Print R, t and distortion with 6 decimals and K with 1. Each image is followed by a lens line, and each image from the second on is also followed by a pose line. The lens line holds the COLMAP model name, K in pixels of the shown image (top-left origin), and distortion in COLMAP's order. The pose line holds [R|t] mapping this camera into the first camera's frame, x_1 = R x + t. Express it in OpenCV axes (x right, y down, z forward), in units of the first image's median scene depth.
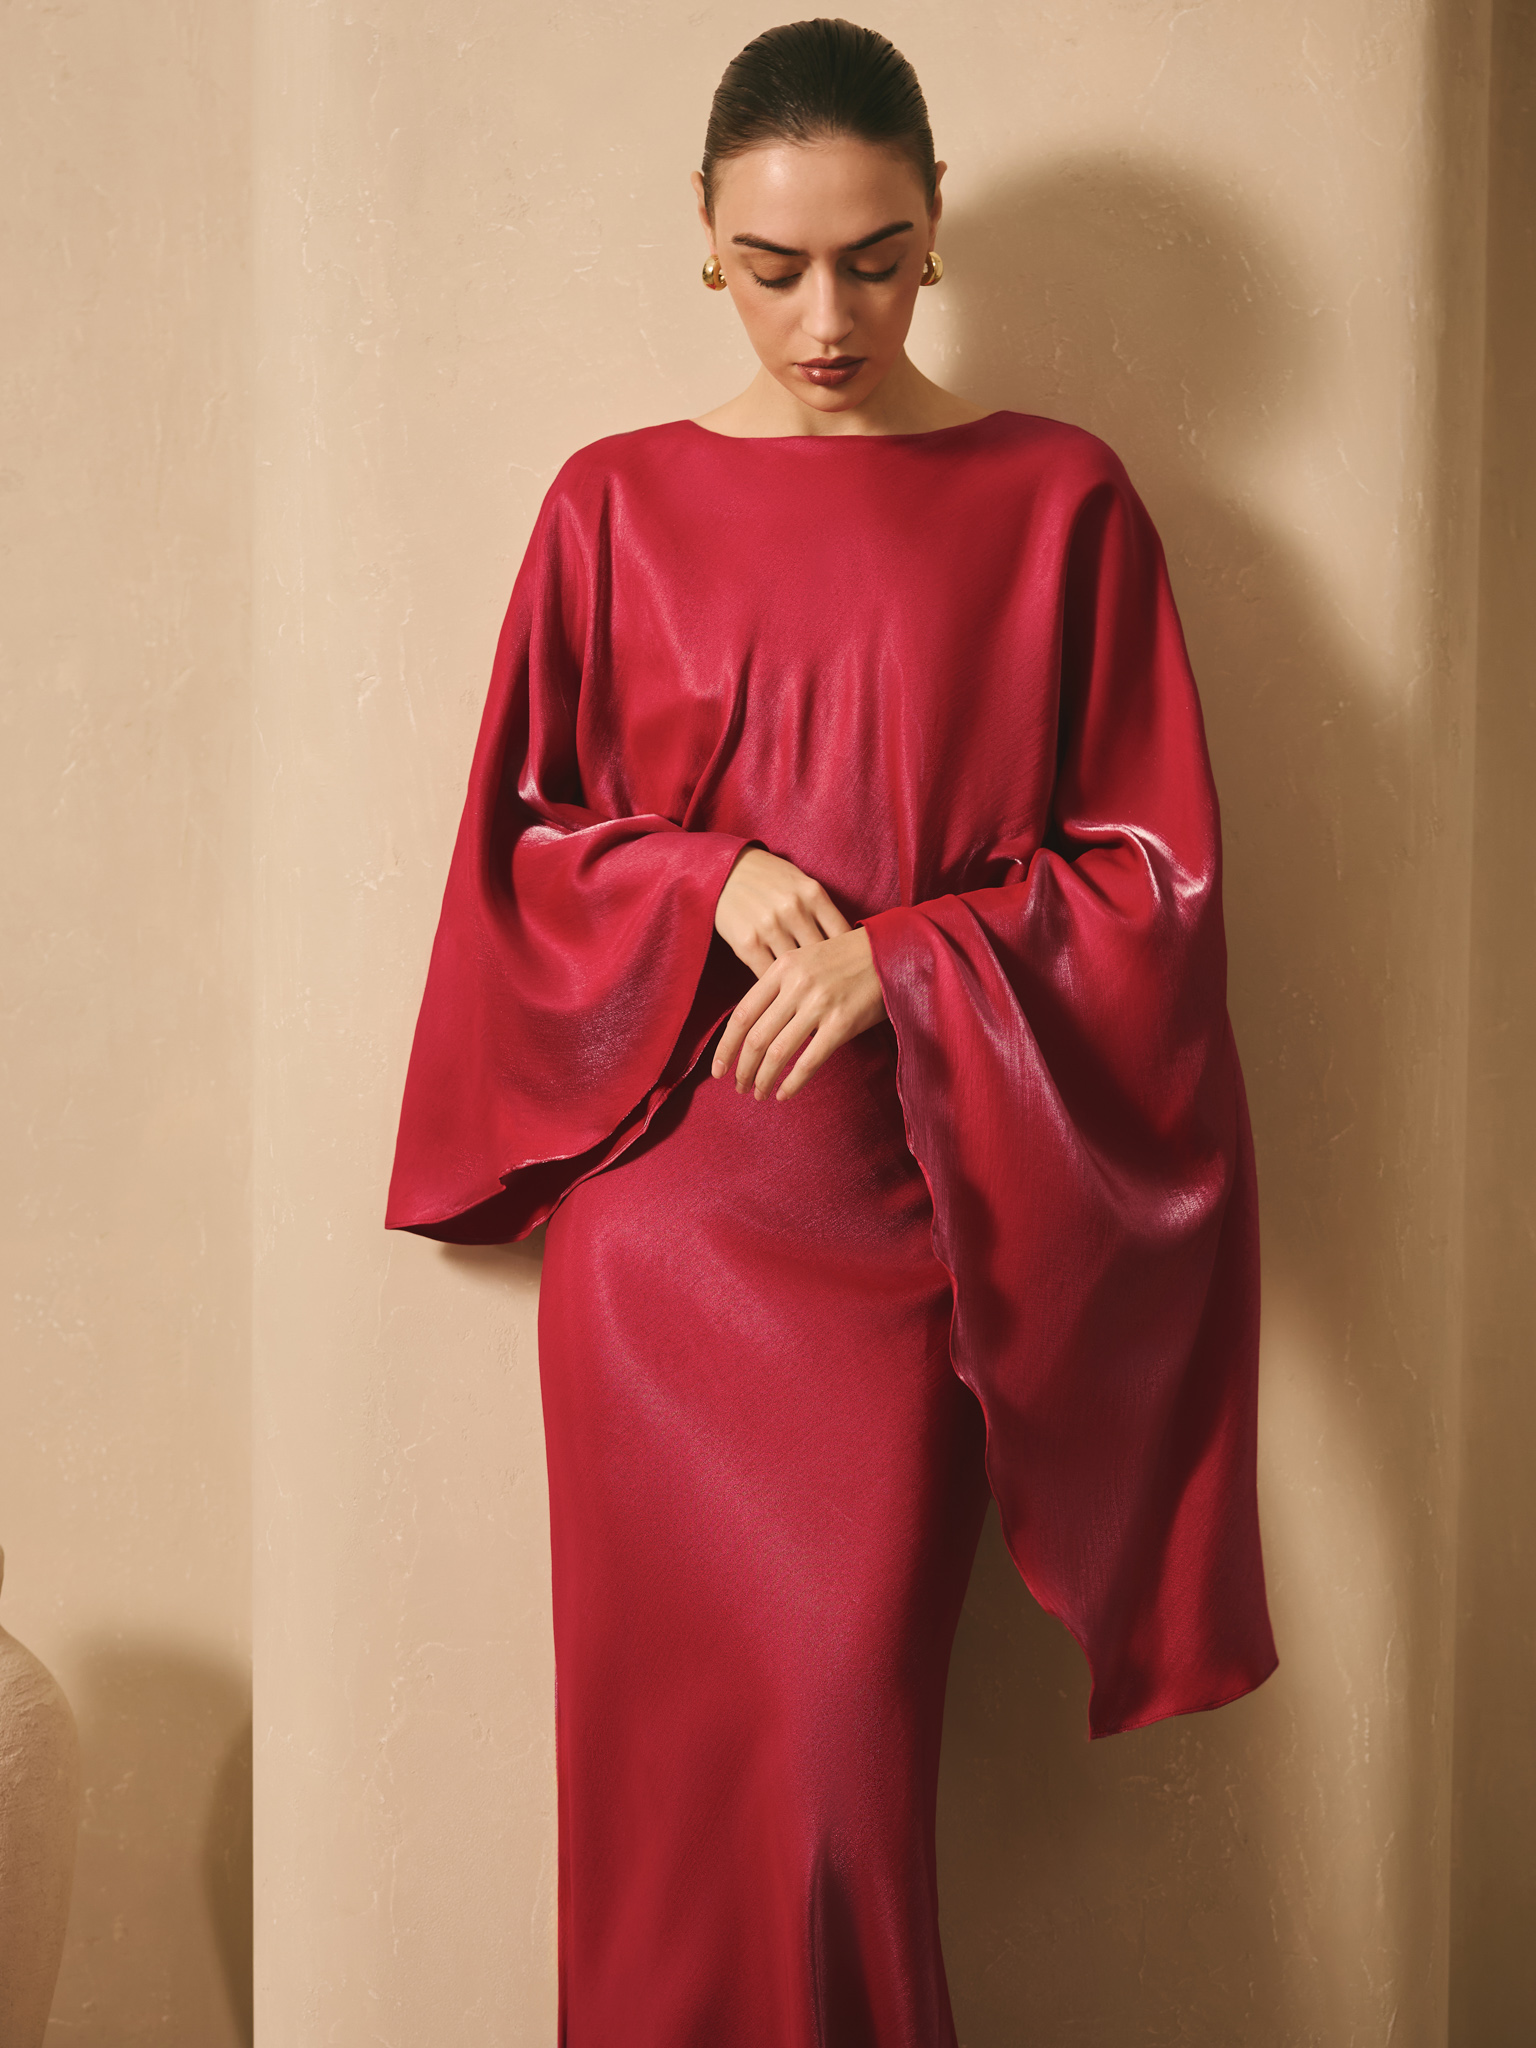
lens RADIAL K [[3619.3, 0, 768.0], [0, 3619.3, 1024.0], [0, 0, 1]] dist [-0.109614, 1.047014]
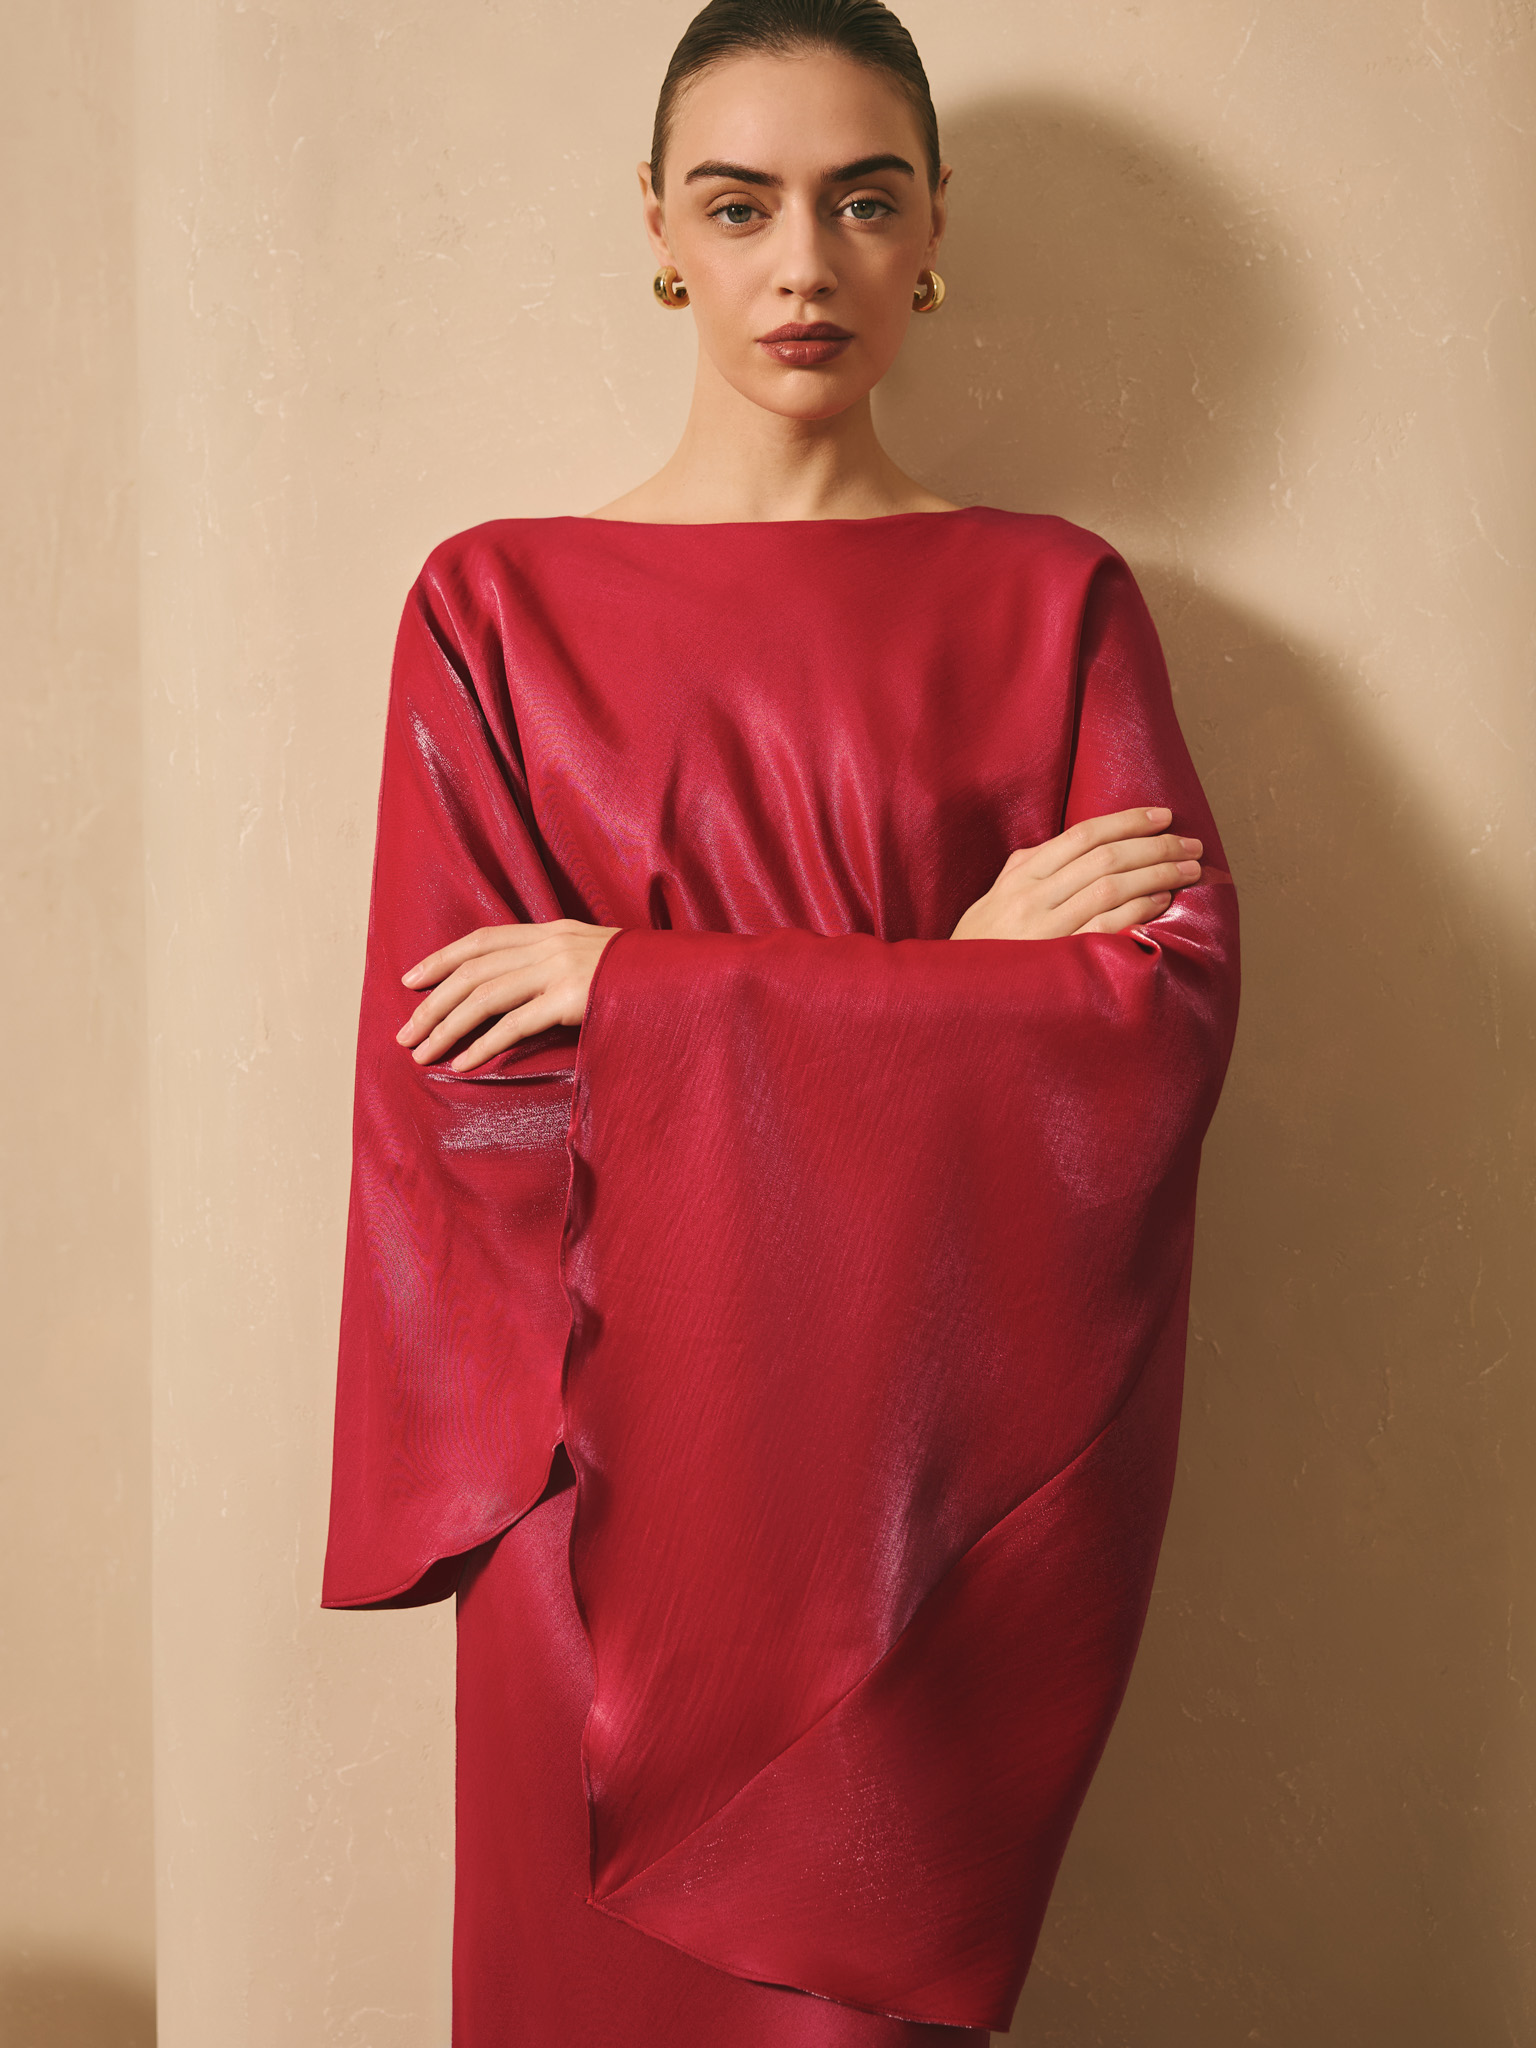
lens RADIAL K [[3271.6, 0, 768.0], [0, 3271.6, 1024.0], [0, 0, 1]] dist [0.030516, -0.060126]
pose [[0.999687, -0.015141, -0.019931, 0.013443], [0.014528, 0.999428, -0.030529, -0.025021], [0.020382, 0.030230, 0.999335, 0.270671]]
